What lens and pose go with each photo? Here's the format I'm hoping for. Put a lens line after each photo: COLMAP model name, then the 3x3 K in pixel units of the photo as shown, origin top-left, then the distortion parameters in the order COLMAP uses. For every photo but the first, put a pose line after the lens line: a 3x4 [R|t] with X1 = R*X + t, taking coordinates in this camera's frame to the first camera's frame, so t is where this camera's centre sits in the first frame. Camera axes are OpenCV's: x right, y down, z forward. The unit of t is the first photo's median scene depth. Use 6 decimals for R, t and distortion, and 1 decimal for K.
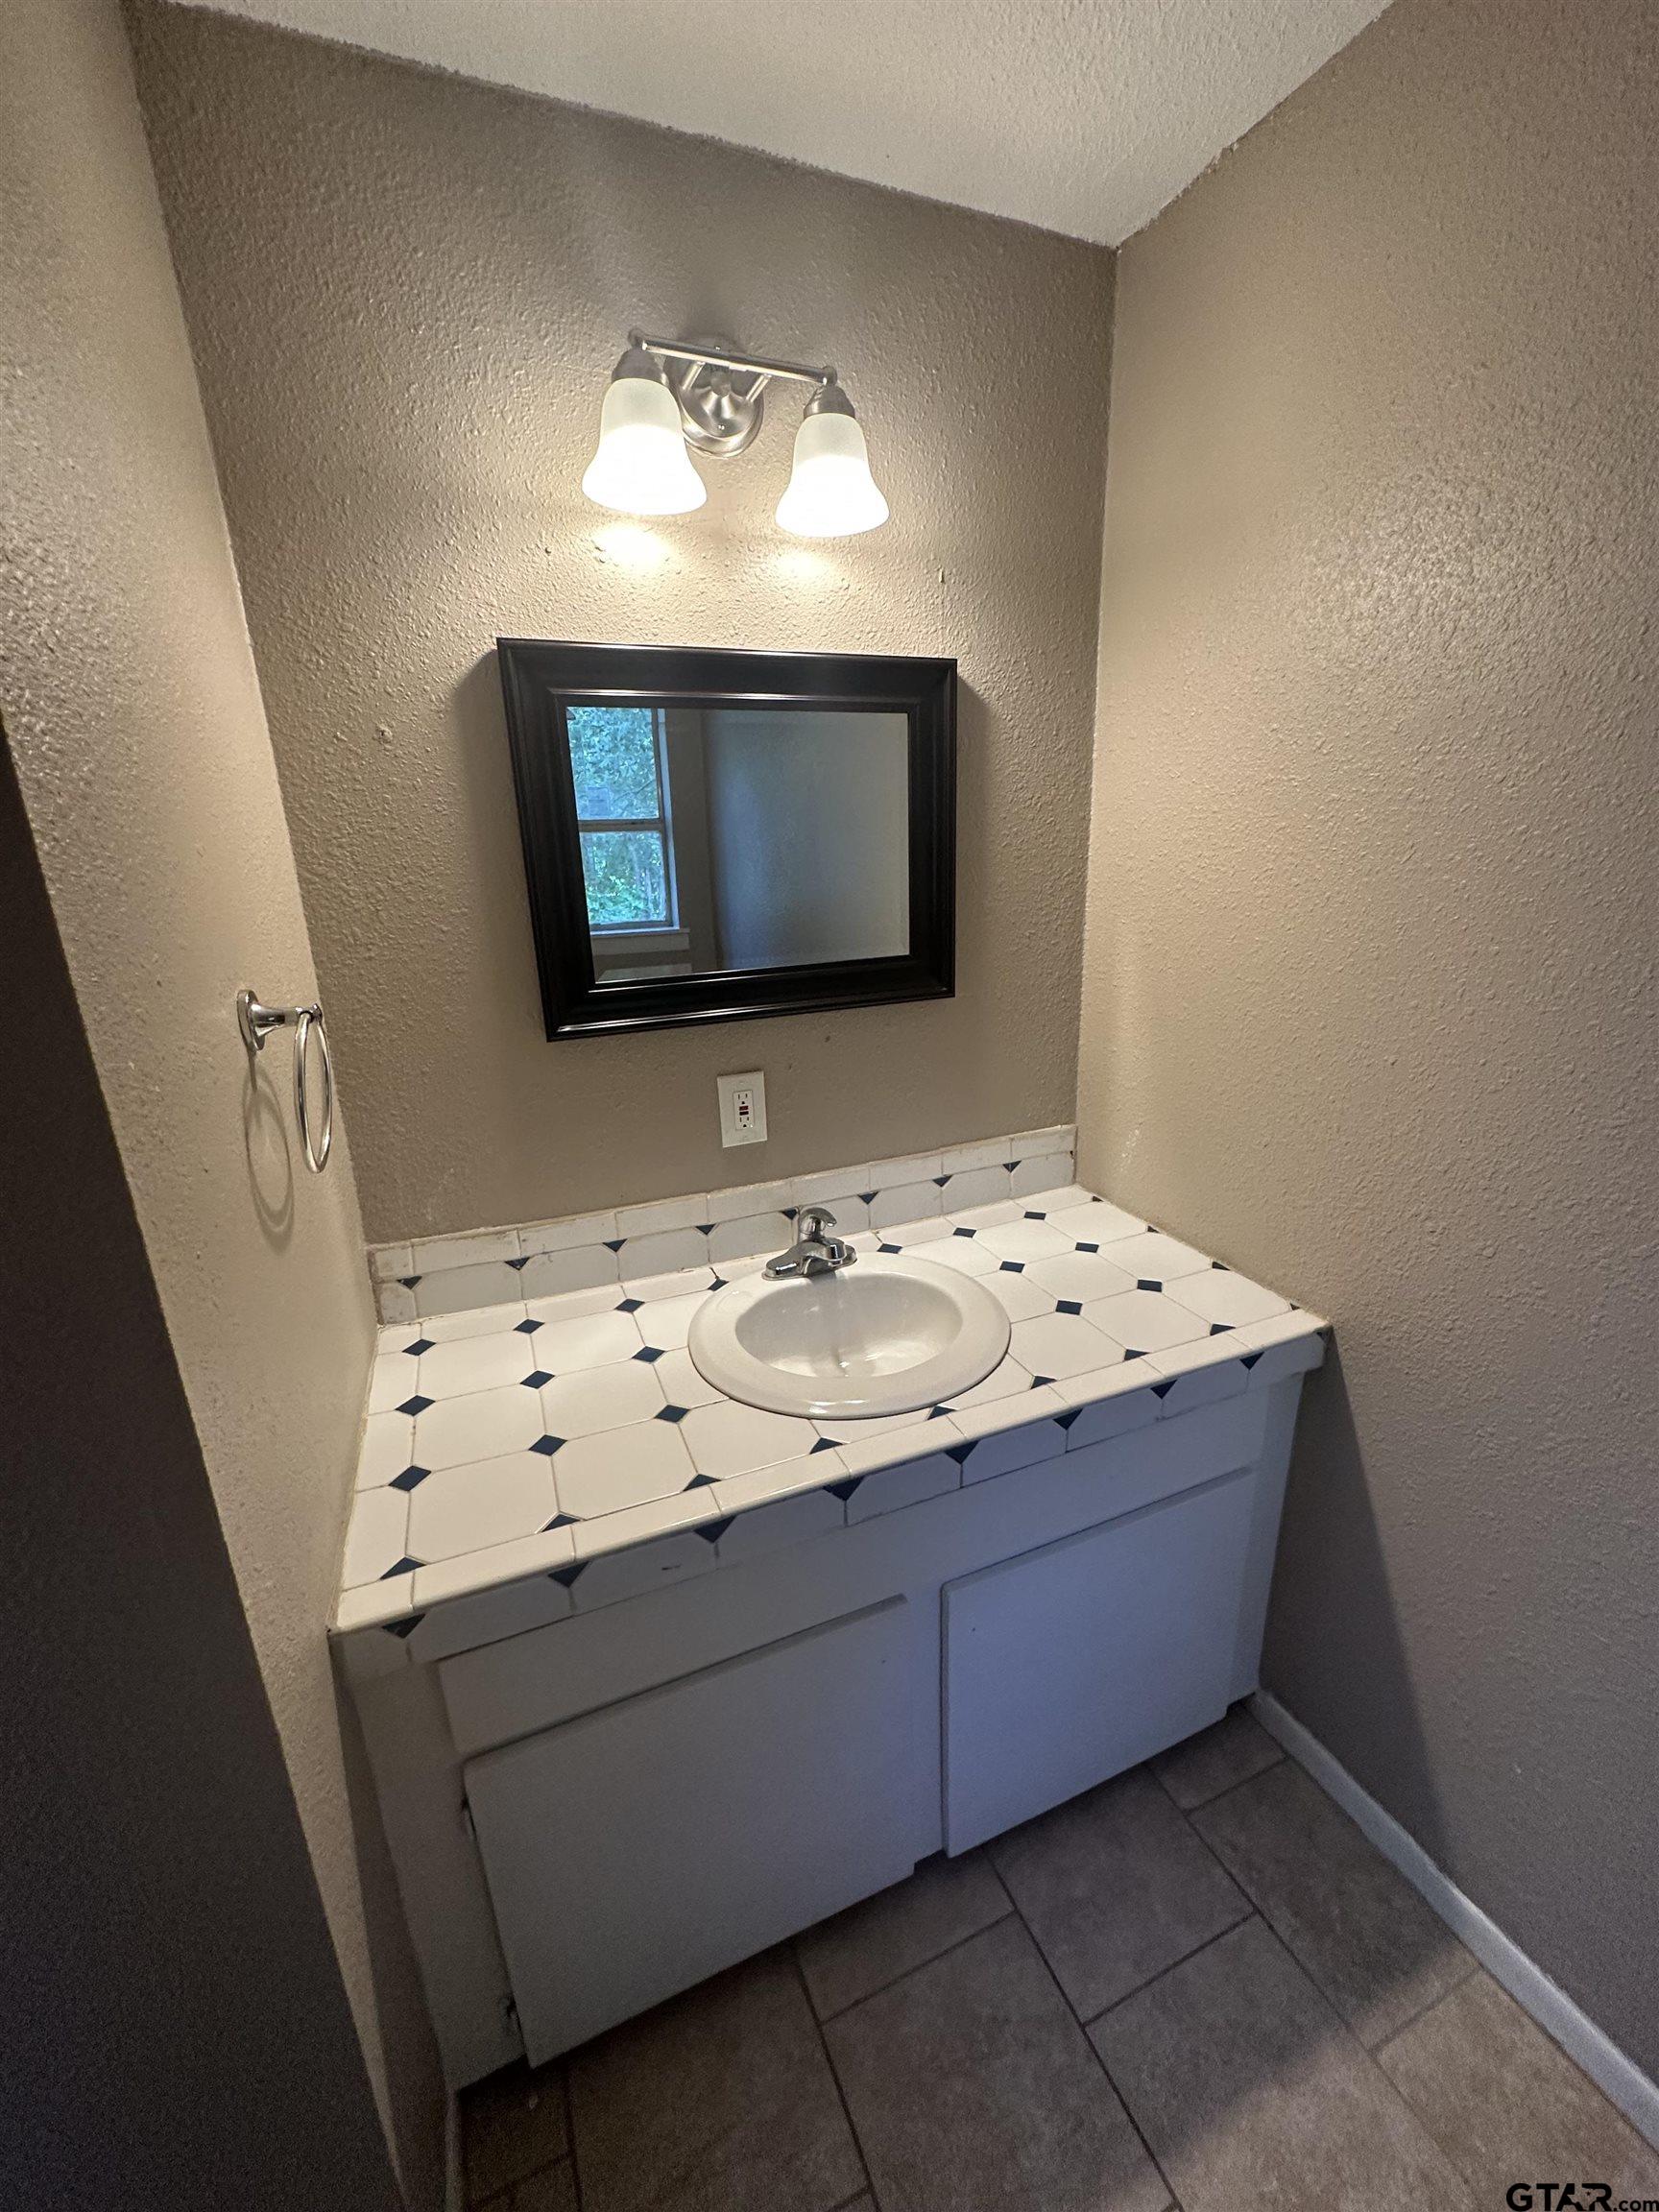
lens RADIAL K [[886.4, 0, 829.0], [0, 886.4, 1107.2], [0, 0, 1]] dist [-0.003817, 0.000789]
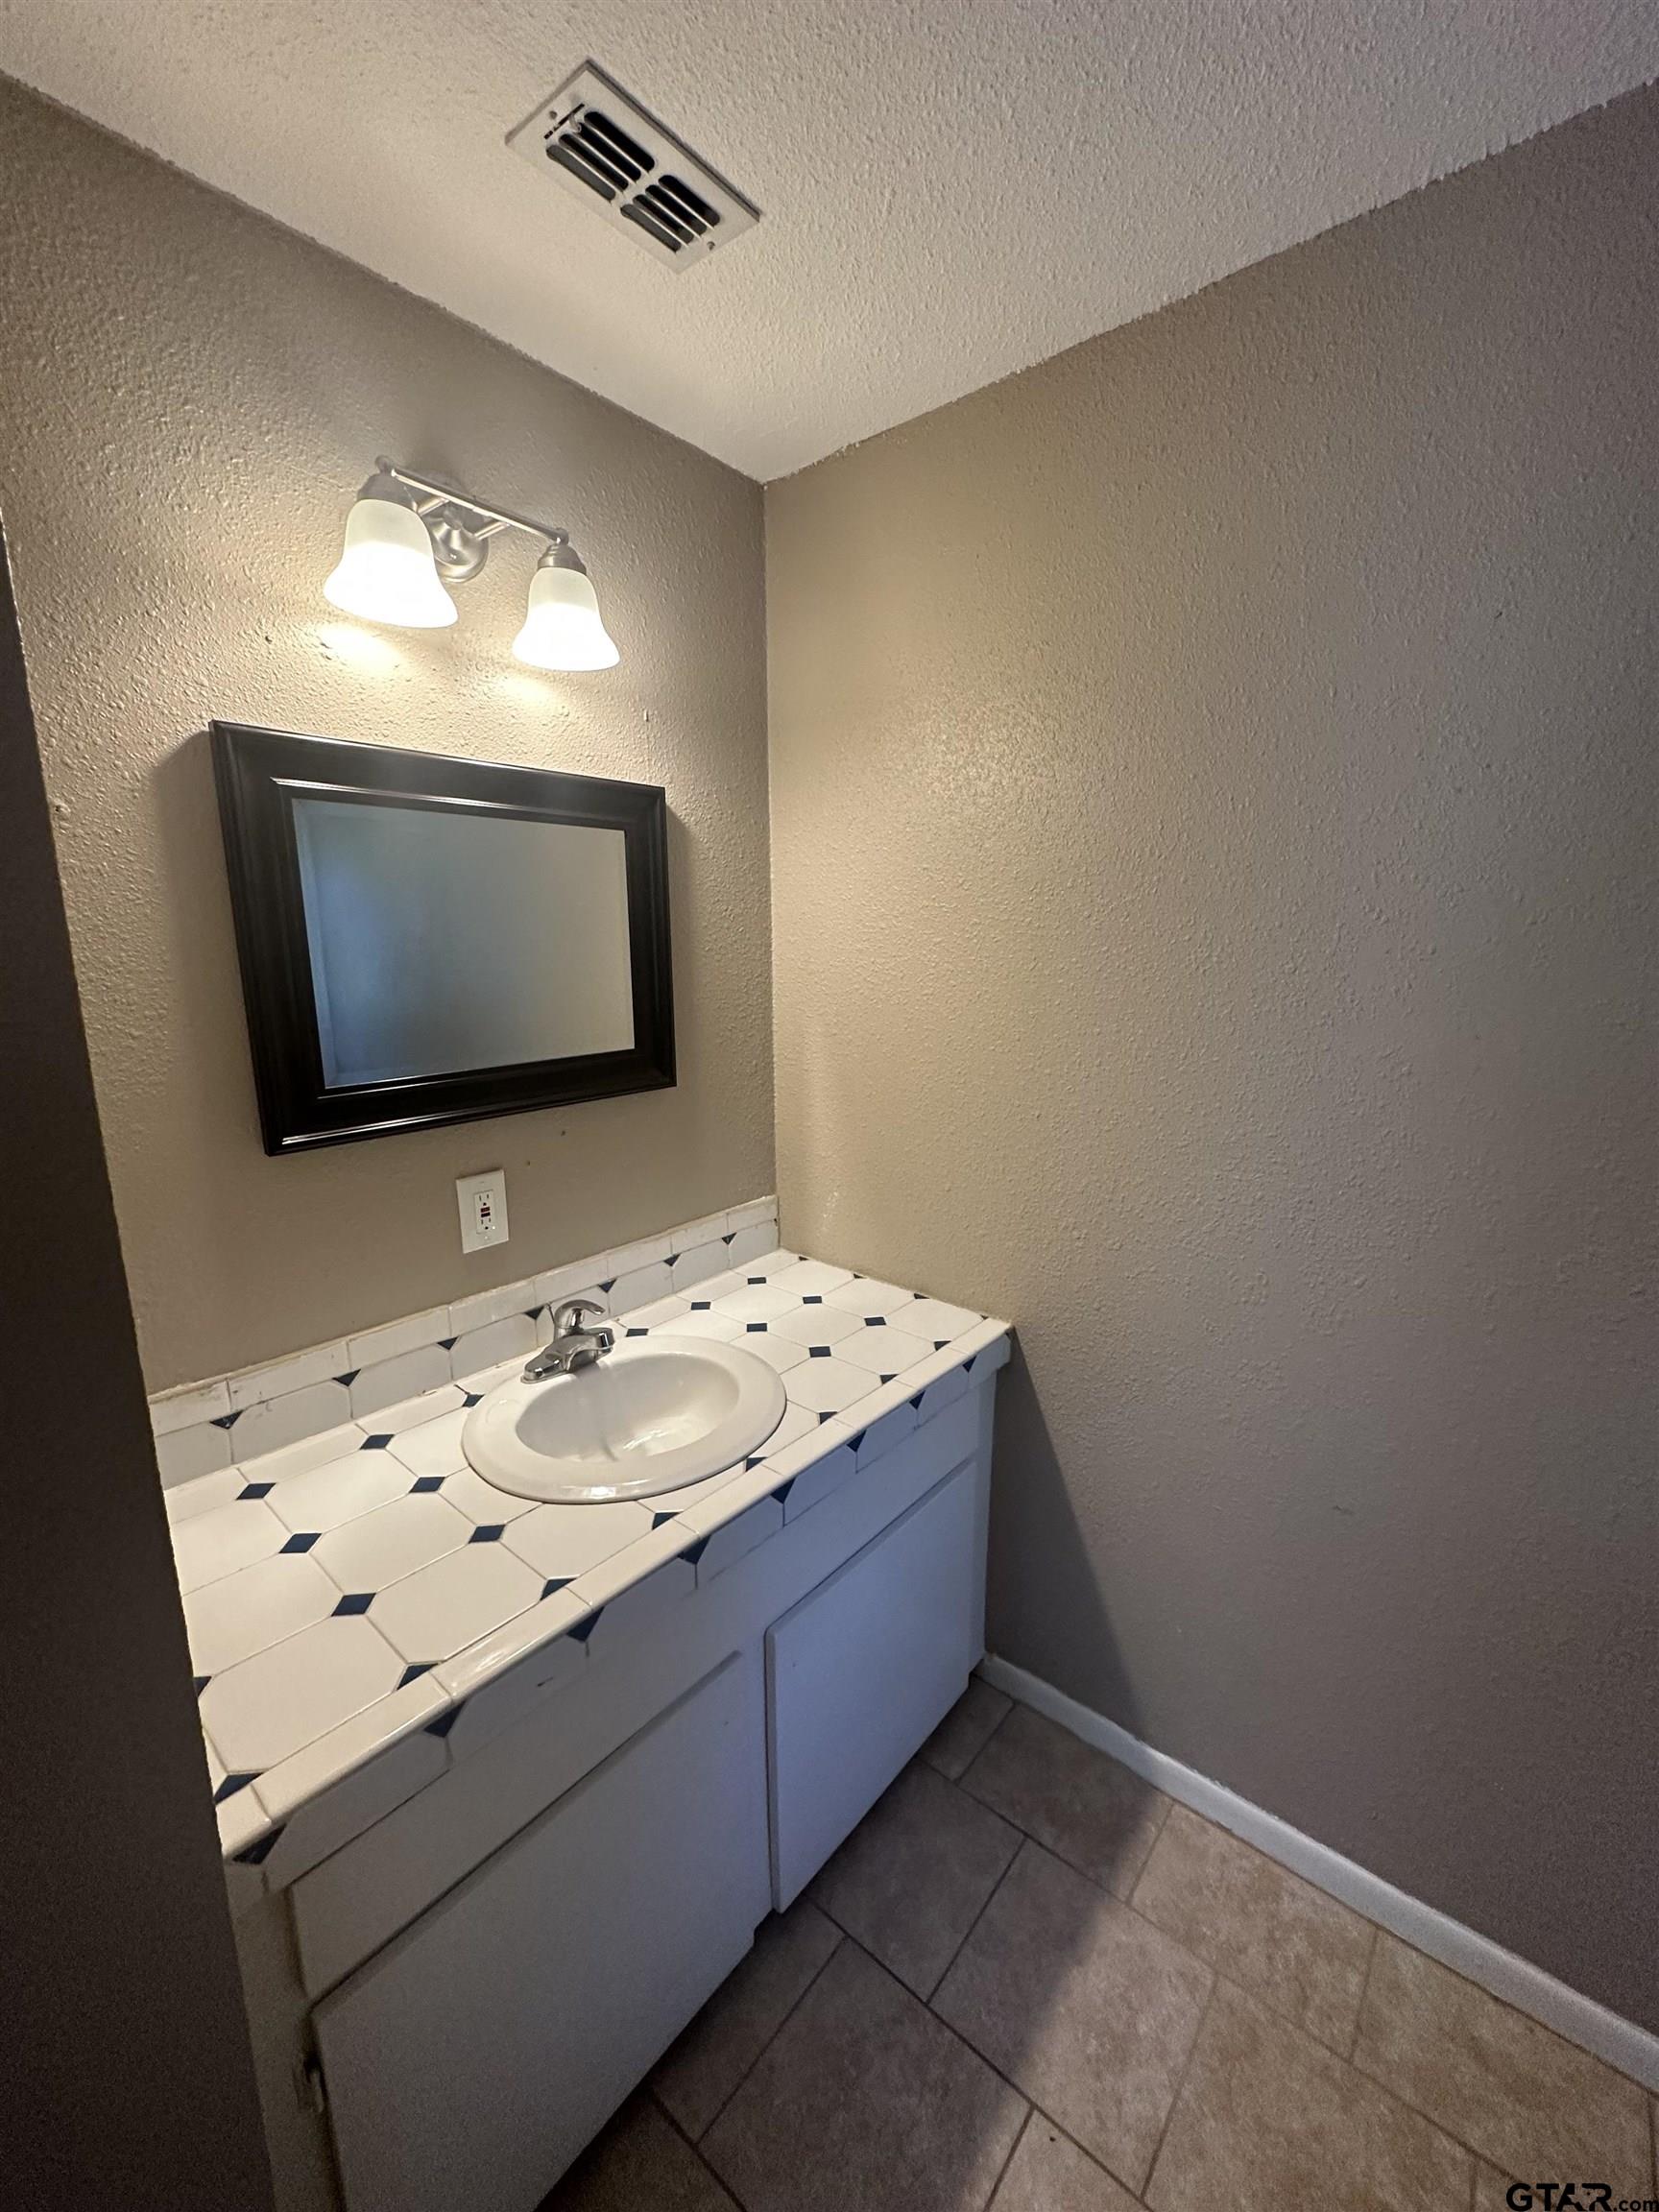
lens RADIAL K [[886.4, 0, 829.0], [0, 886.4, 1107.2], [0, 0, 1]] dist [-0.003817, 0.000789]
pose [[0.888804, -0.059490, 0.454411, -0.219906], [0.106689, 0.991156, -0.078919, 0.007495], [-0.445697, 0.118624, 0.887290, -0.045830]]
